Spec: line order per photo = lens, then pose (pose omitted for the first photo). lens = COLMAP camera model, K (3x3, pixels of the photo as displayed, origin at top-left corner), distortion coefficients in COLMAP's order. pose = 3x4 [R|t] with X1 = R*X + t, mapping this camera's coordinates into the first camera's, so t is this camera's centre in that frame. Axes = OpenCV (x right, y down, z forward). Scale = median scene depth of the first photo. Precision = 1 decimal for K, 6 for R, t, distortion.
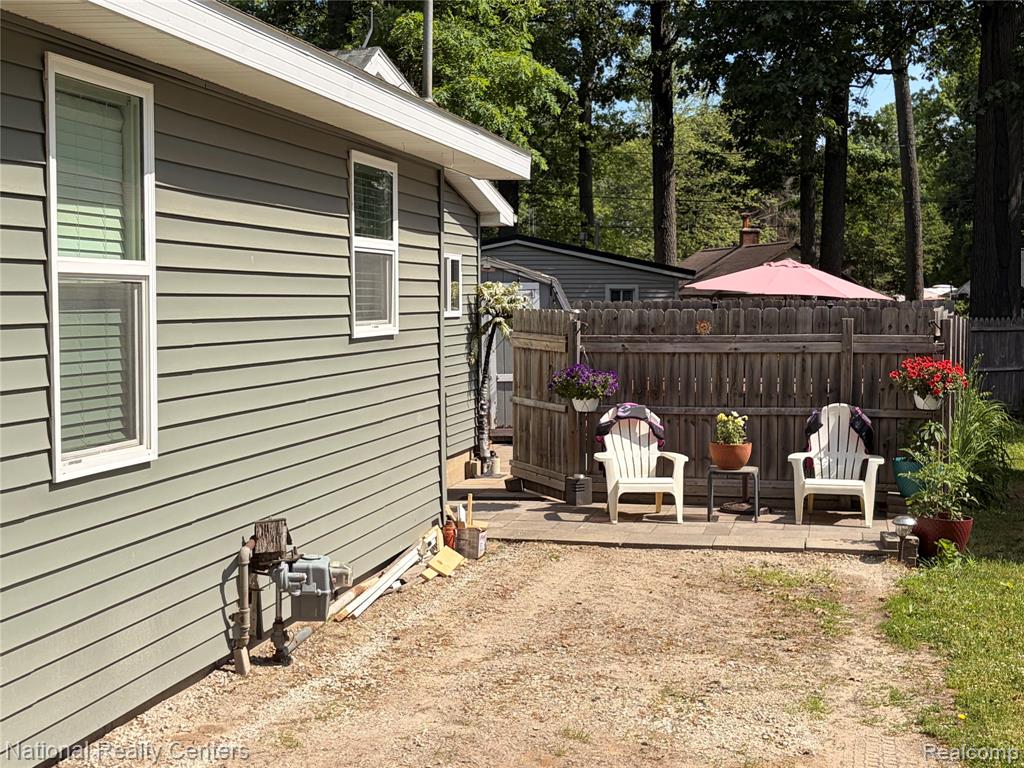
lens RADIAL K [[1480.5, 0, 513.0], [0, 1480.5, 387.4], [0, 0, 1]] dist [0.185267, -0.529022]
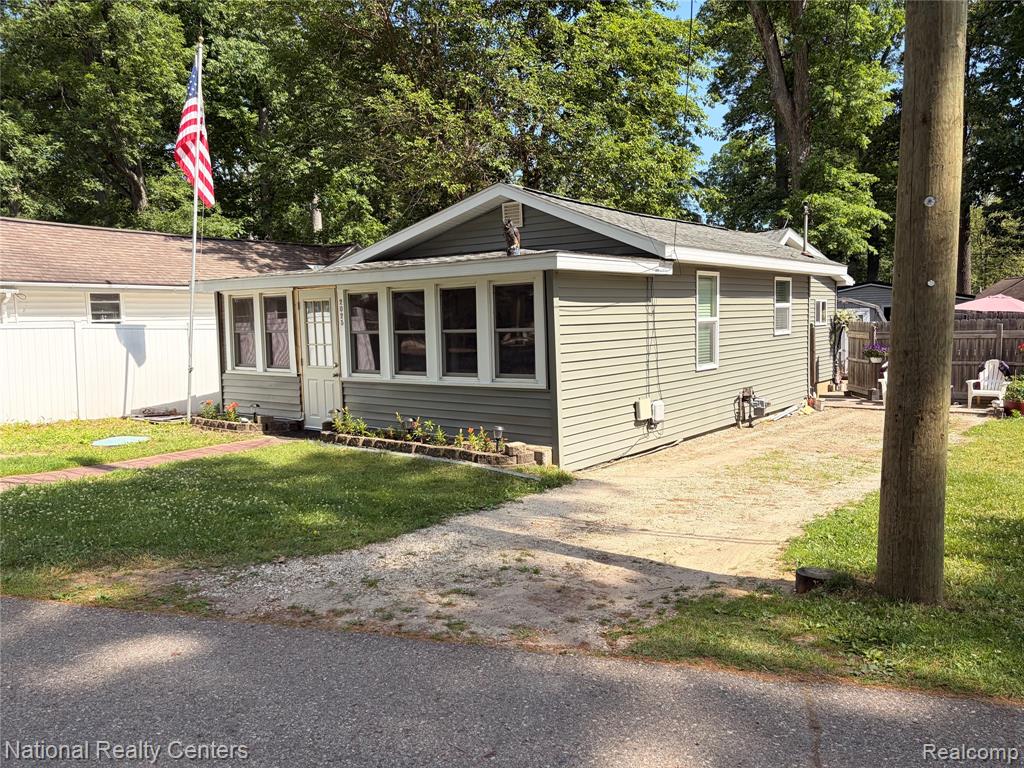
lens RADIAL K [[789.9, 0, 508.6], [0, 789.9, 381.7], [0, 0, 1]] dist [0.022487, -0.000639]
pose [[0.901146, 0.014832, -0.433262, 0.094117], [-0.002766, 0.999591, 0.028467, 0.015956], [0.433507, -0.024455, 0.900819, -0.634658]]
